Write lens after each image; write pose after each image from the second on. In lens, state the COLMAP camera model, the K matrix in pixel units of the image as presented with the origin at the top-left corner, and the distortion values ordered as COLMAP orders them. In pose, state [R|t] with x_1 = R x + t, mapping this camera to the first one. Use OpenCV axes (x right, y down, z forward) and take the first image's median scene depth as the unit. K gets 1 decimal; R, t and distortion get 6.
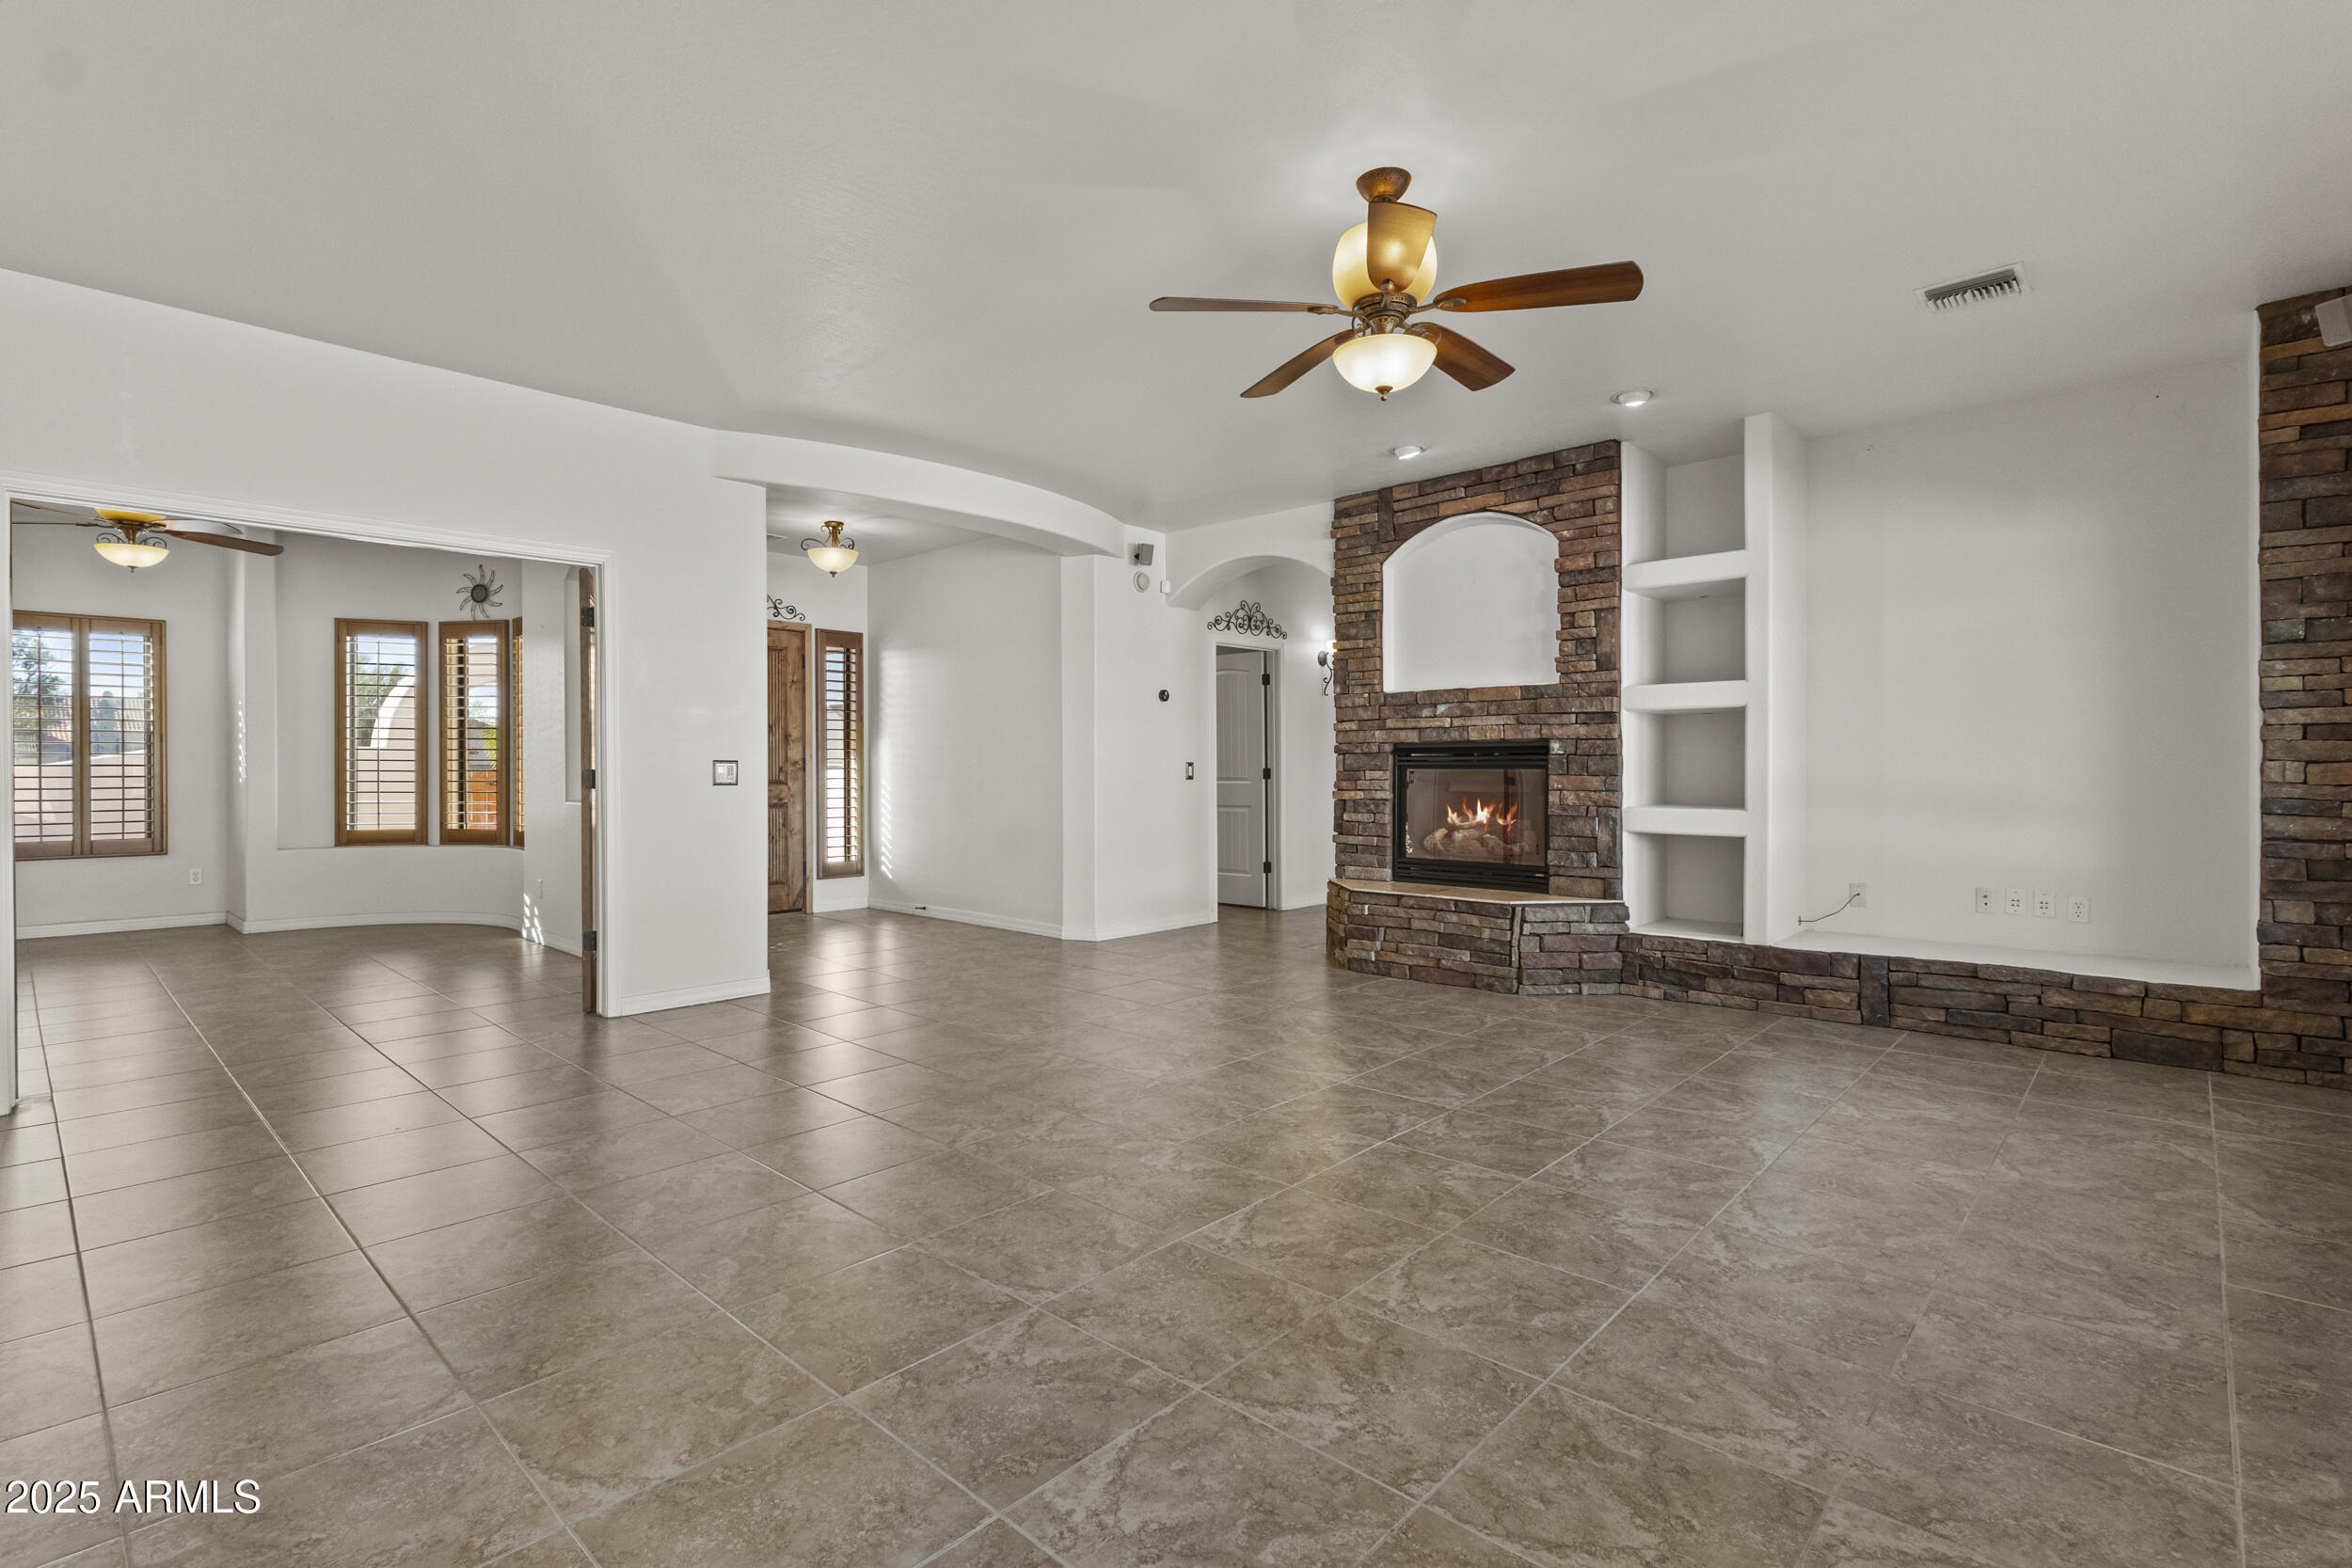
lens RADIAL K [[1090.3, 0, 1161.5], [0, 1090.3, 777.8], [0, 0, 1]] dist [0.001369, 0.000474]
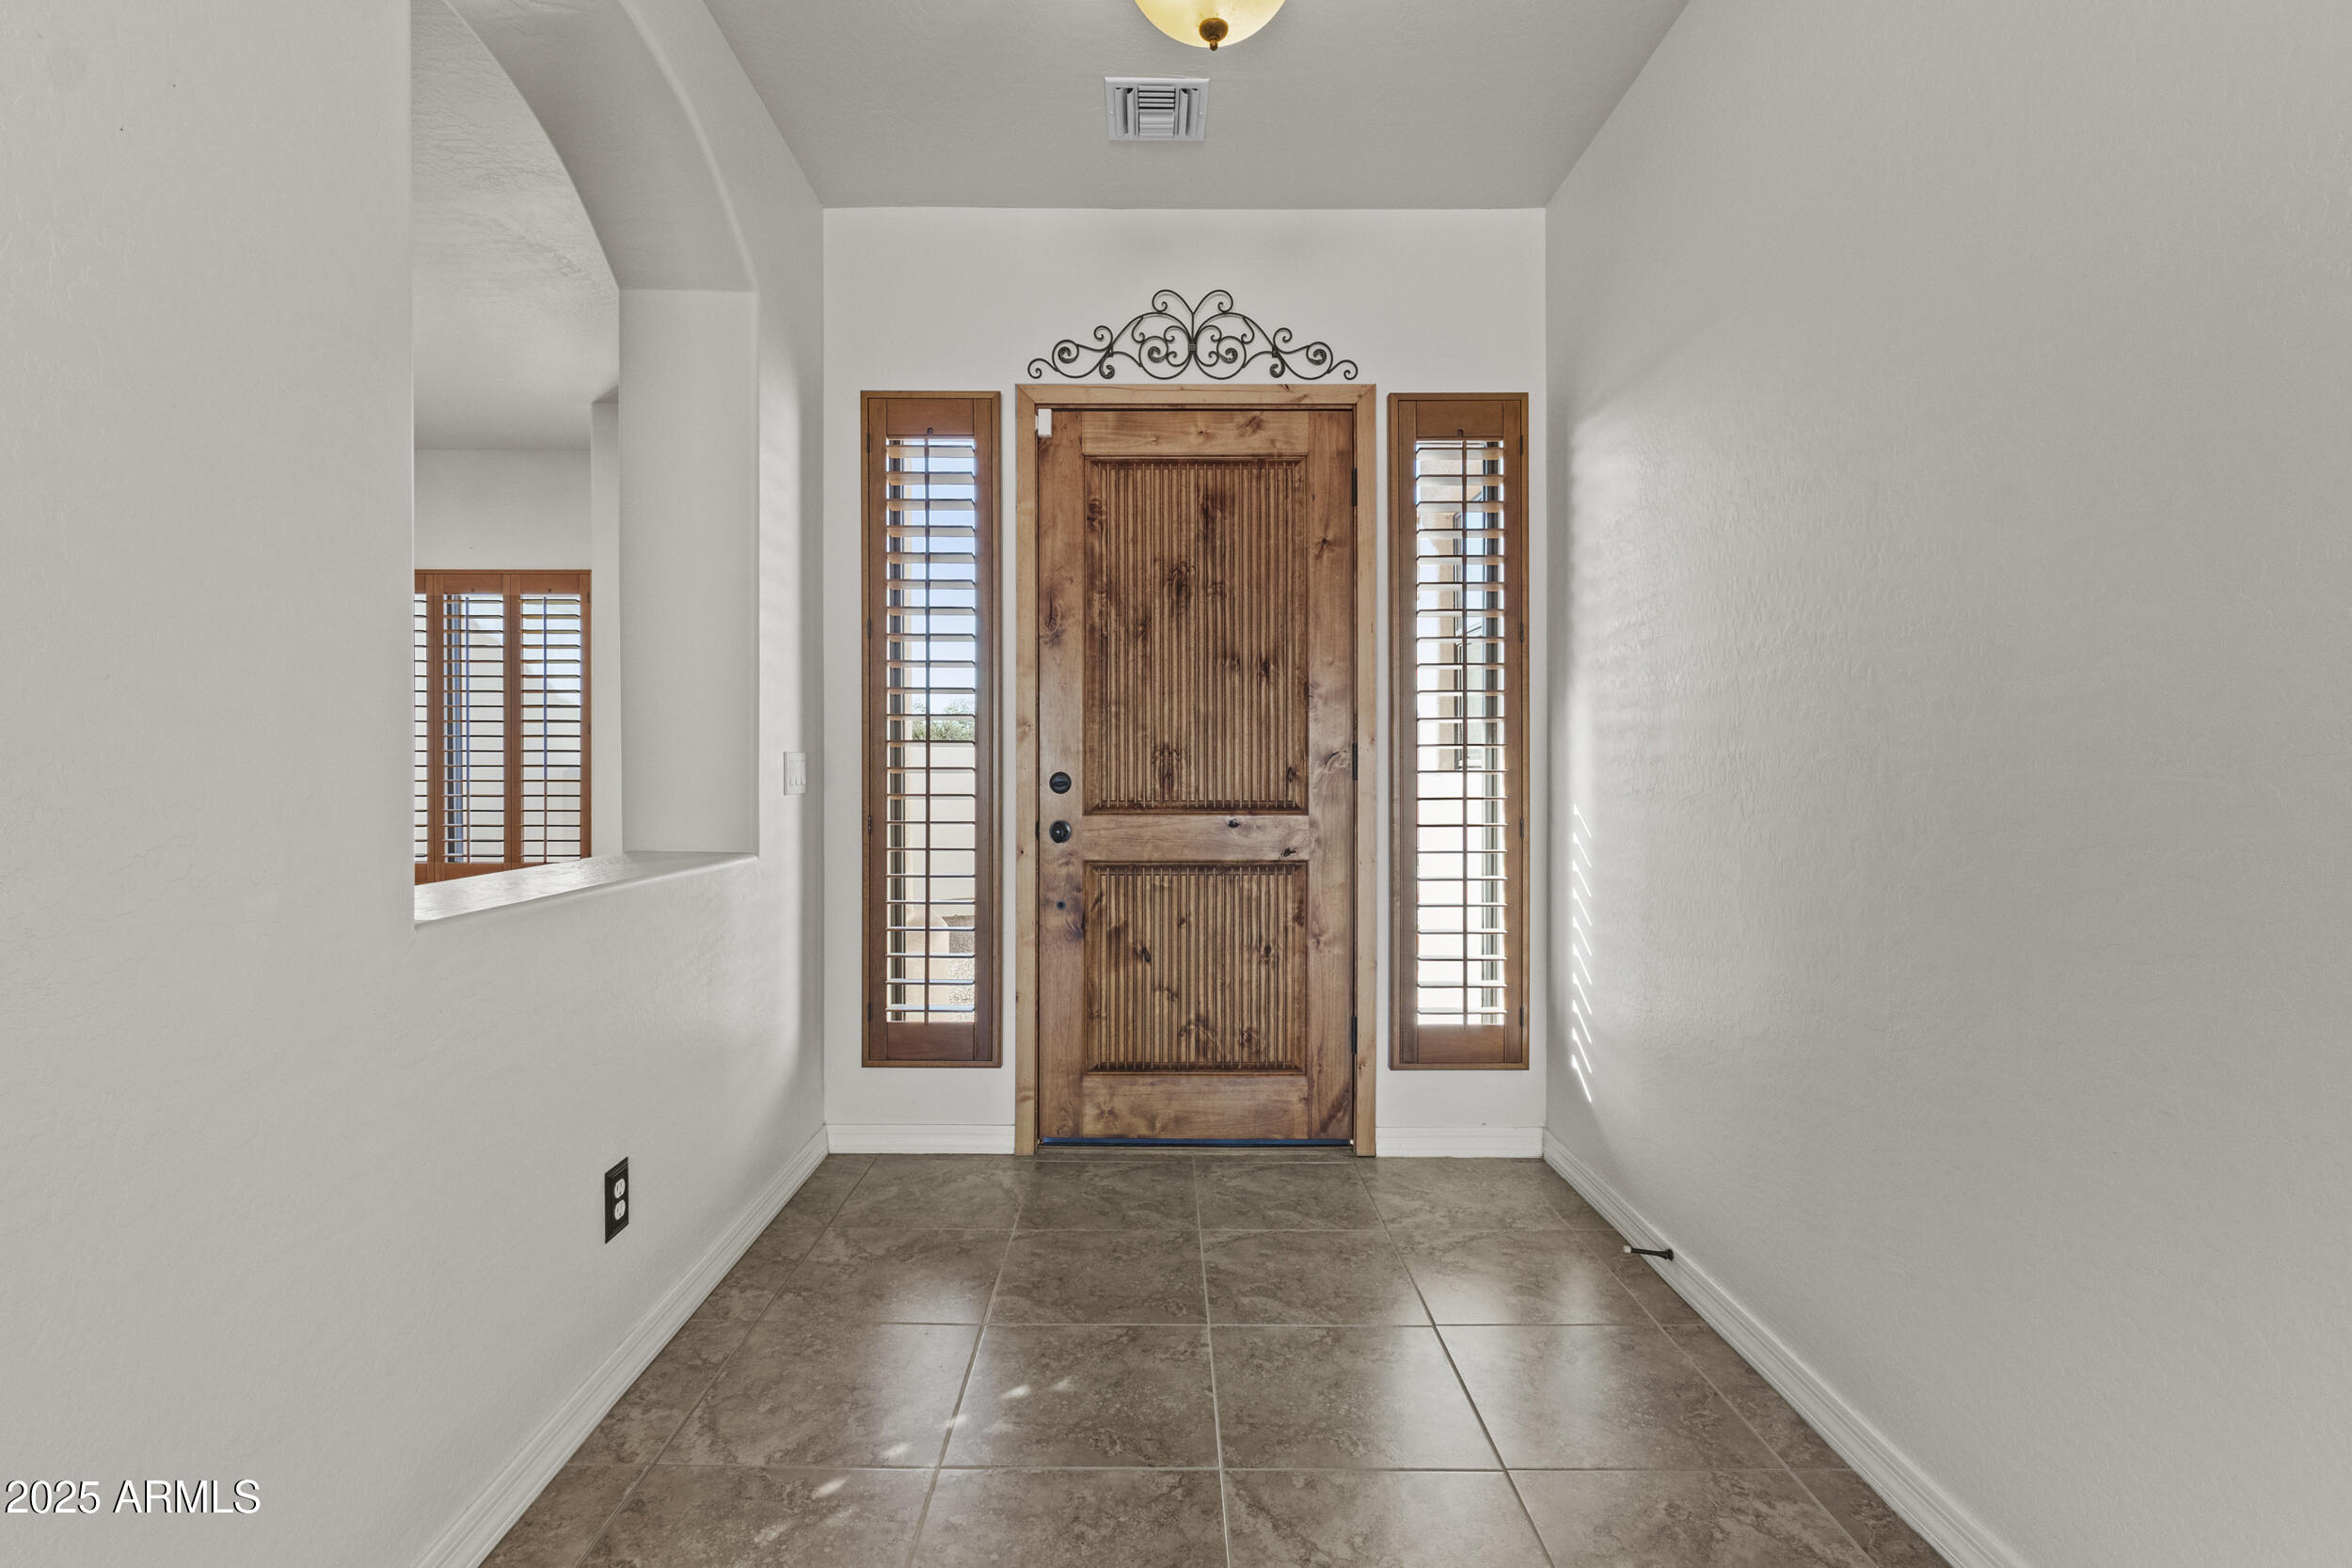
lens RADIAL K [[1080.3, 0, 1166.8], [0, 1080.3, 777.4], [0, 0, 1]] dist [-0.006465, 0.000192]
pose [[0.676690, 0.006673, -0.736238, -0.147545], [-0.008294, 0.999965, 0.001440, -0.009588], [0.736222, 0.005132, 0.676721, 1.069430]]
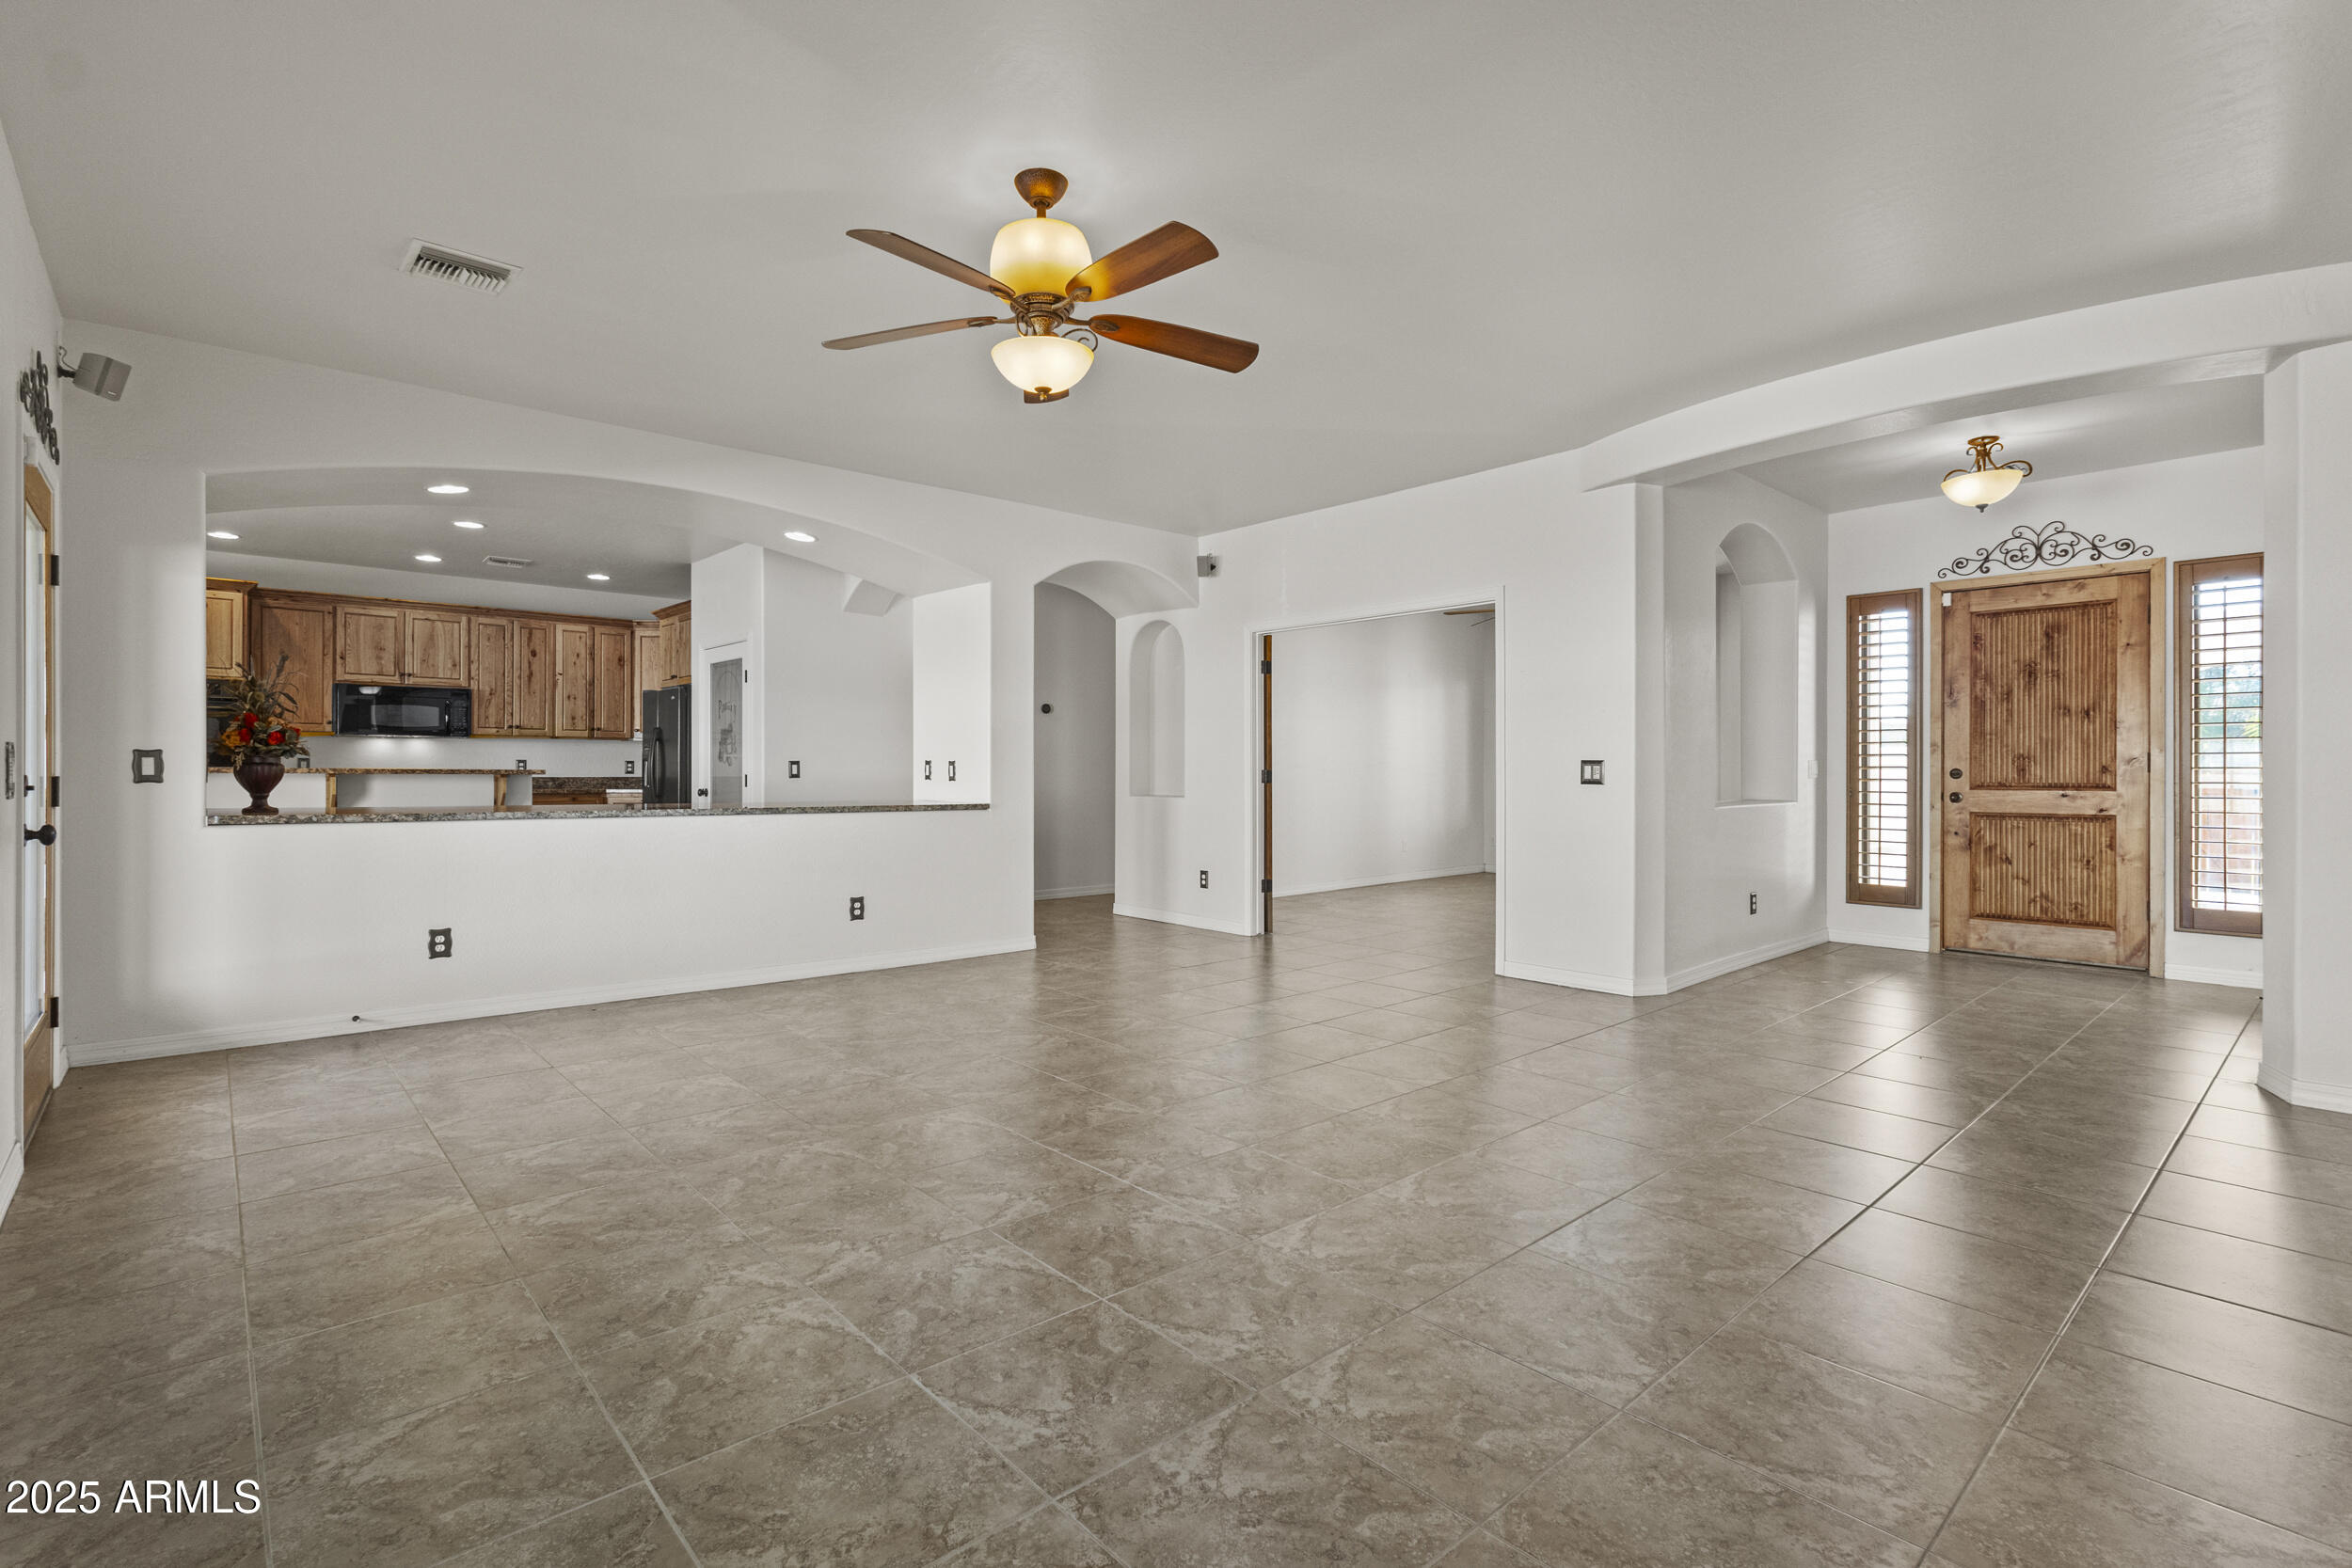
lens RADIAL K [[1103.8, 0, 1168.8], [0, 1103.8, 775.0], [0, 0, 1]] dist [0.014067, 0.000480]
pose [[-0.102958, 0.008826, -0.994647, 0.680949], [-0.008073, 0.999920, 0.009708, -0.008821], [0.994653, 0.009030, -0.102879, 0.689545]]
